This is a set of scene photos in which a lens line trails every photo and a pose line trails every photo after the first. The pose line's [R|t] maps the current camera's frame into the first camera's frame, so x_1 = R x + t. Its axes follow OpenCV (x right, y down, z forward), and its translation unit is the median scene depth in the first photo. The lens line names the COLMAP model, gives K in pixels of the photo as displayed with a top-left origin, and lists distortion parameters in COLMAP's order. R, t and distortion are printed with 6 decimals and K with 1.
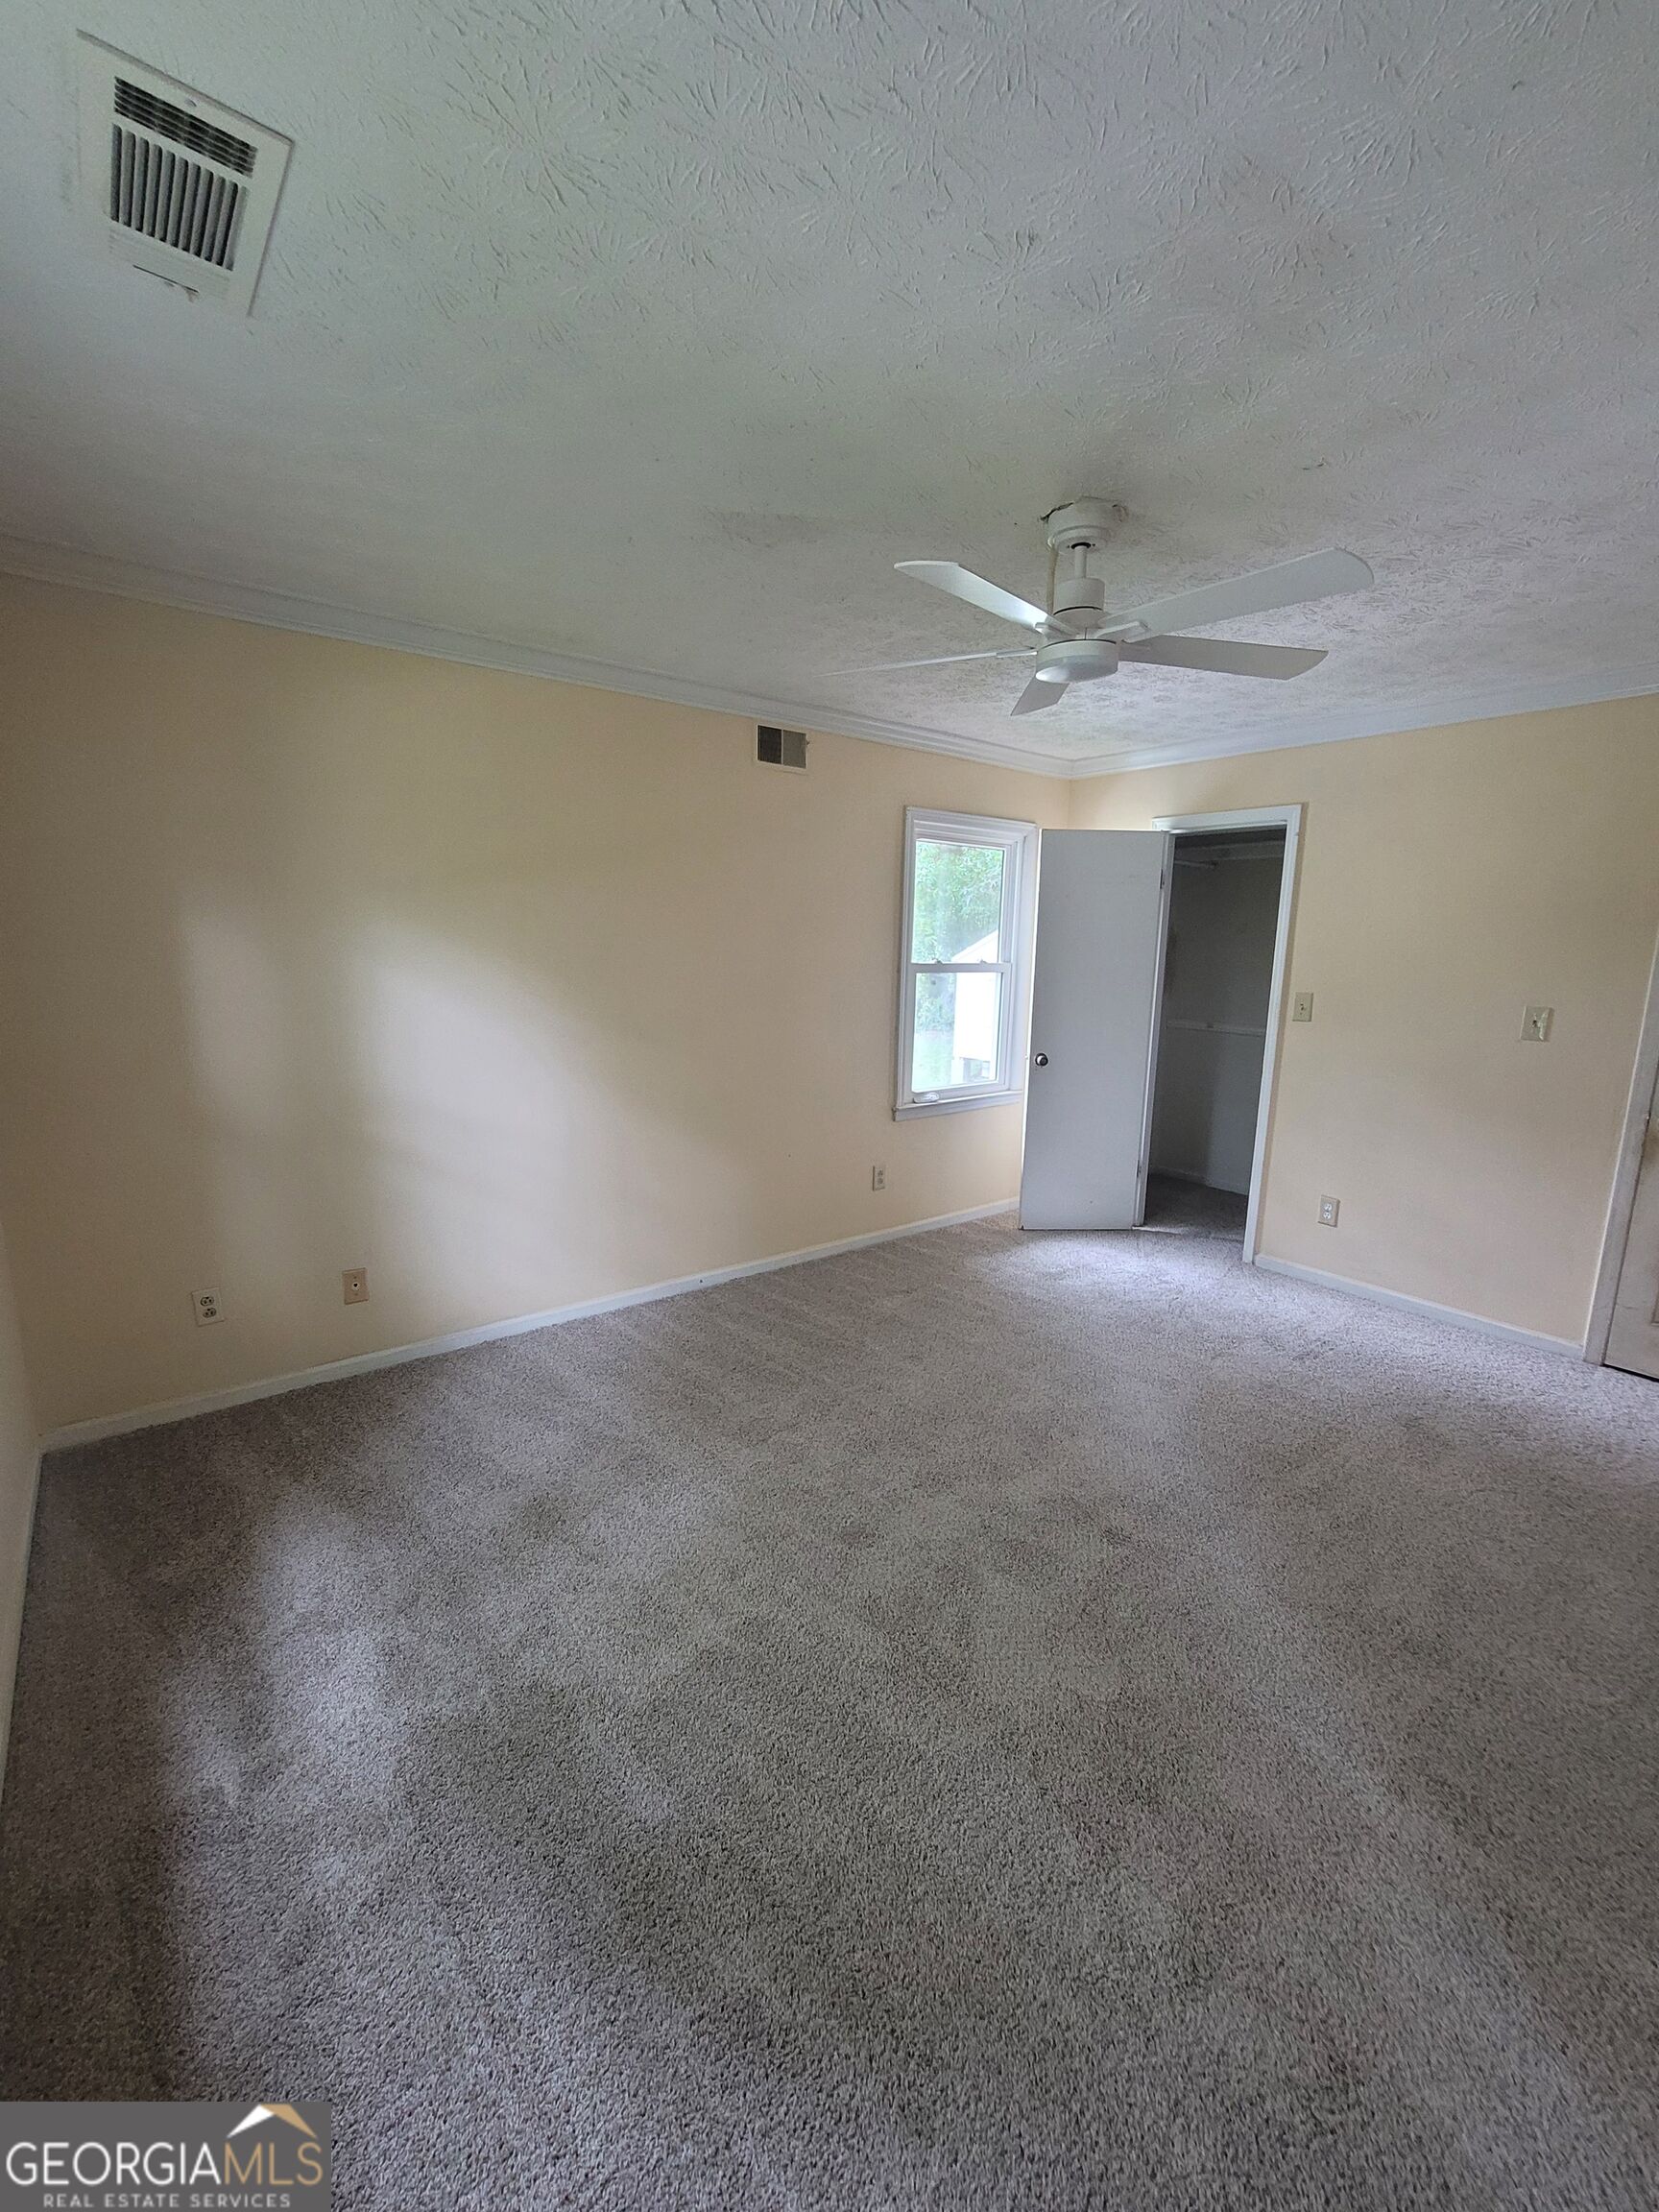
lens RADIAL K [[905.3, 0, 833.9], [0, 905.3, 1109.7], [0, 0, 1]] dist [-0.002284, 0.000651]
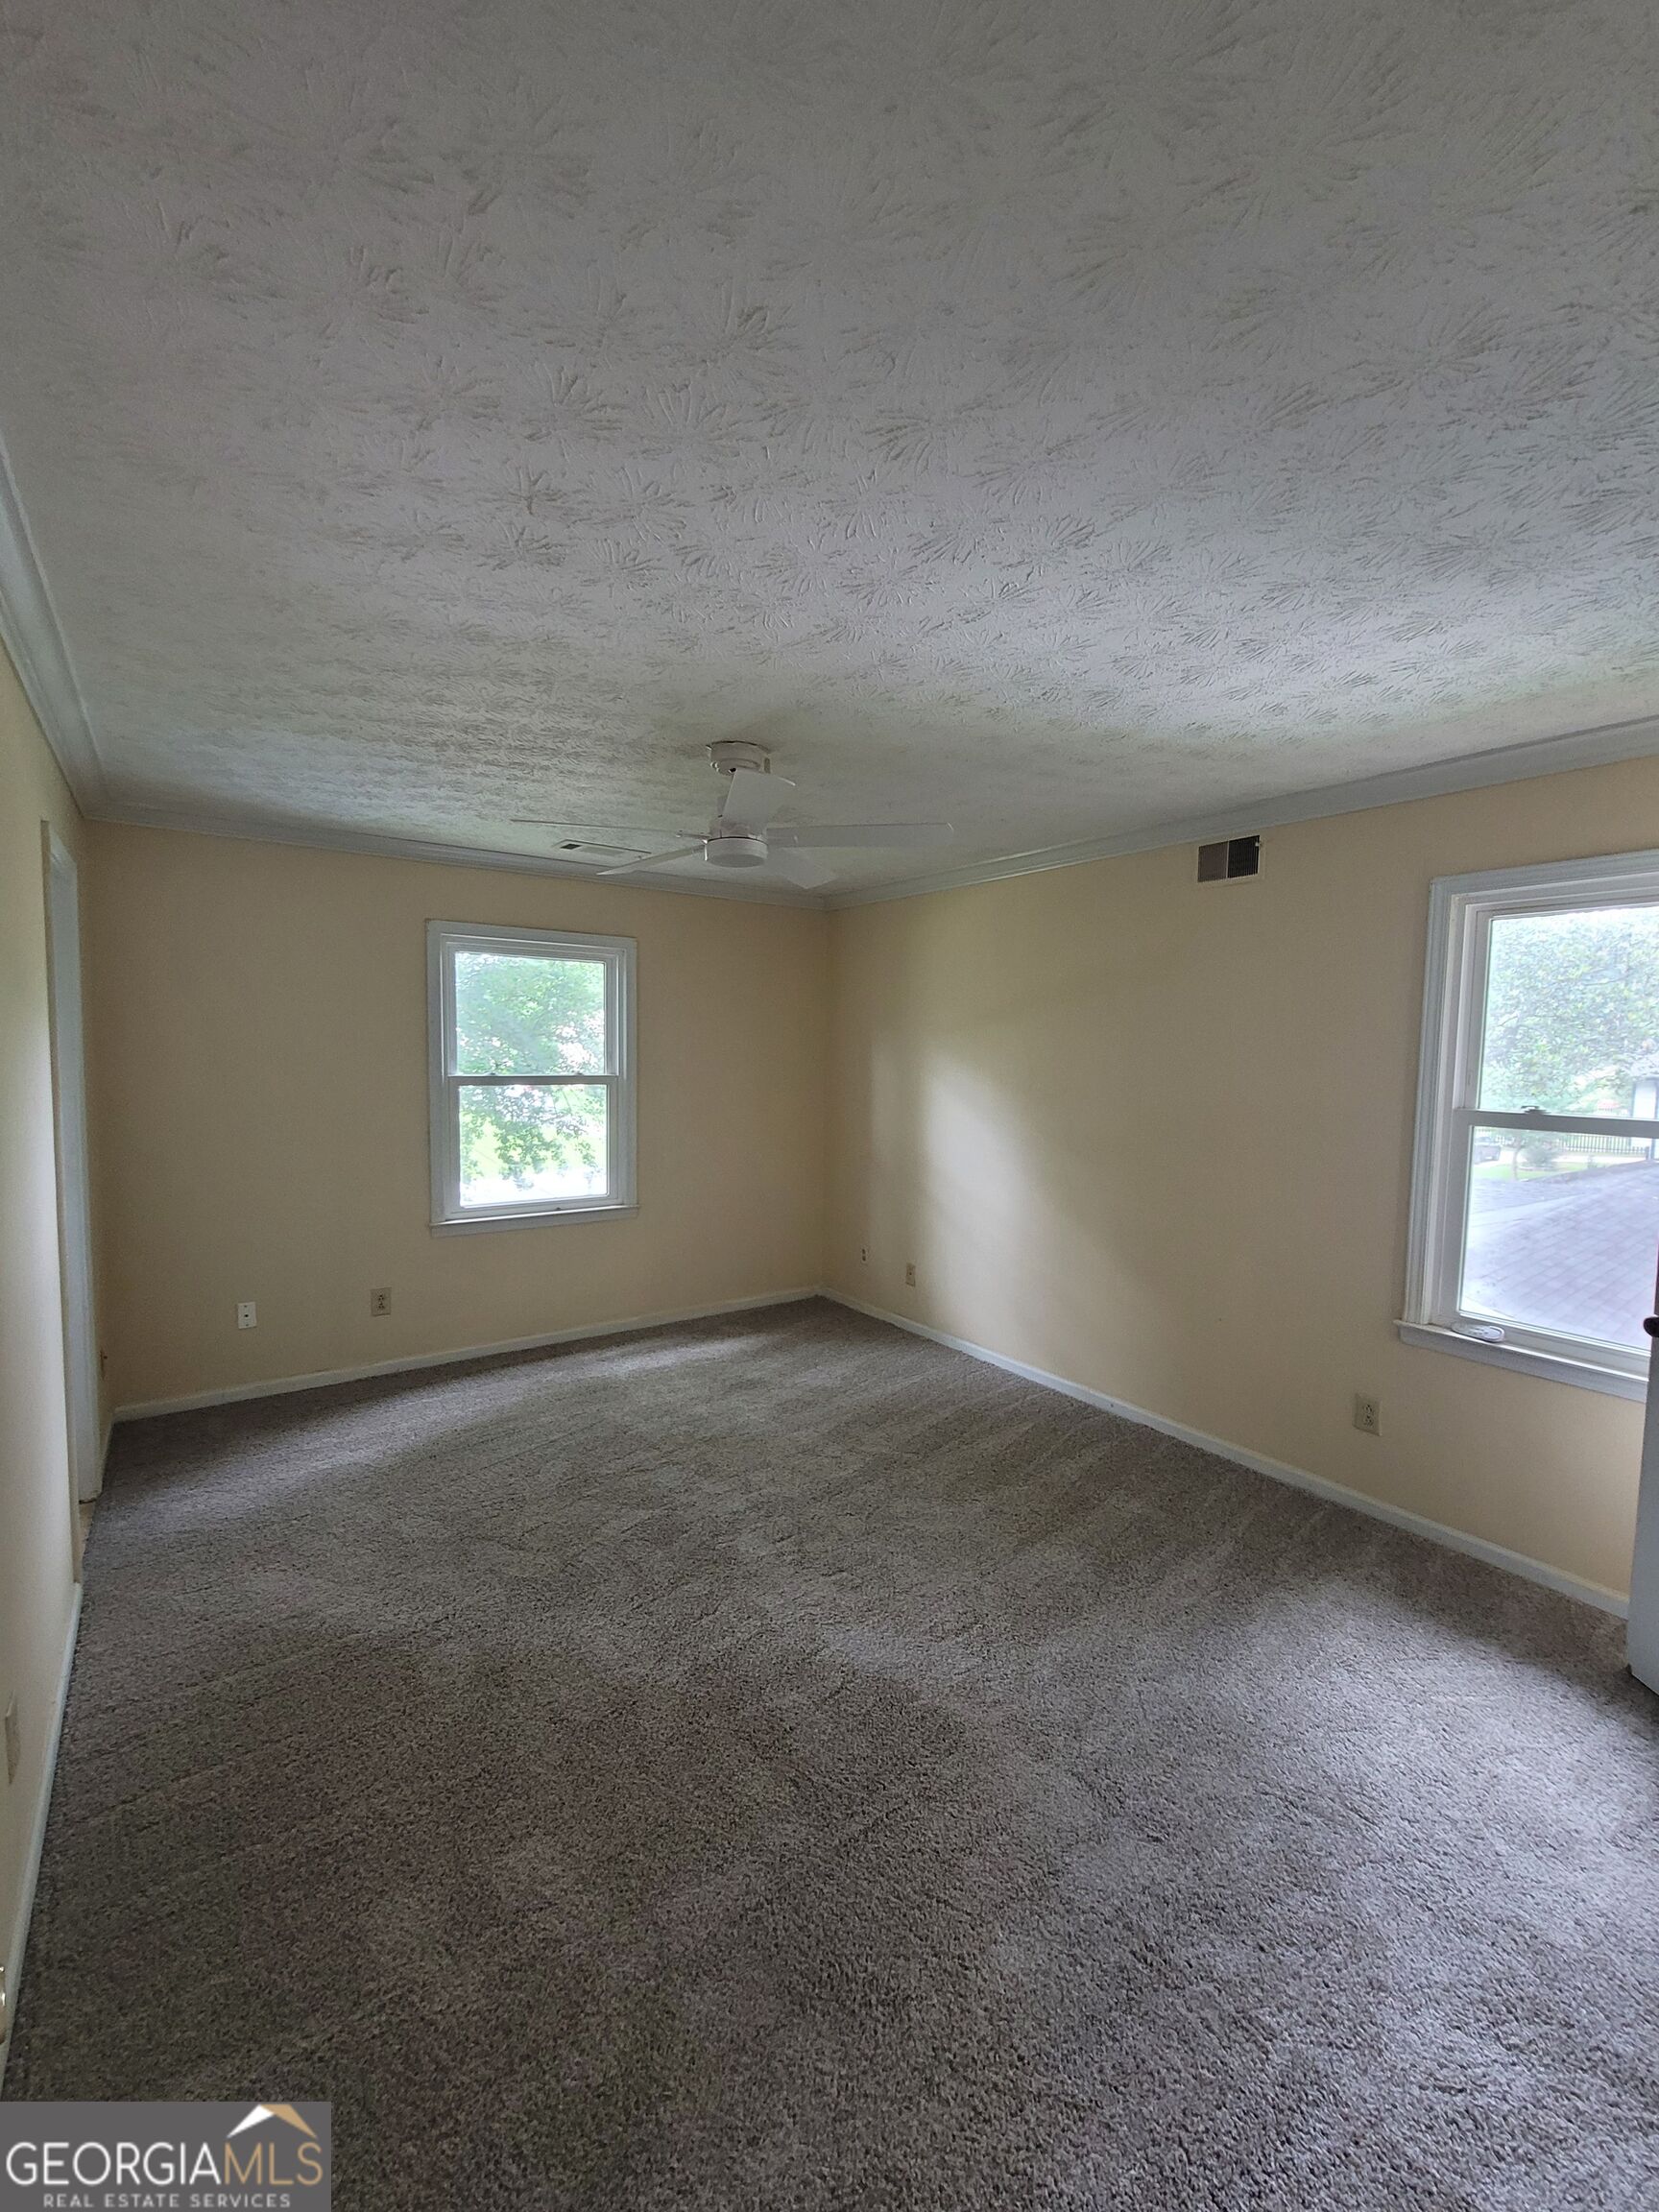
lens RADIAL K [[905.3, 0, 836.9], [0, 905.3, 1110.0], [0, 0, 1]] dist [-0.002284, 0.000651]
pose [[-0.037047, 0.049244, -0.998099, 1.112424], [-0.204841, 0.977203, 0.055816, -0.160190], [0.978094, 0.206519, -0.026115, 0.883406]]
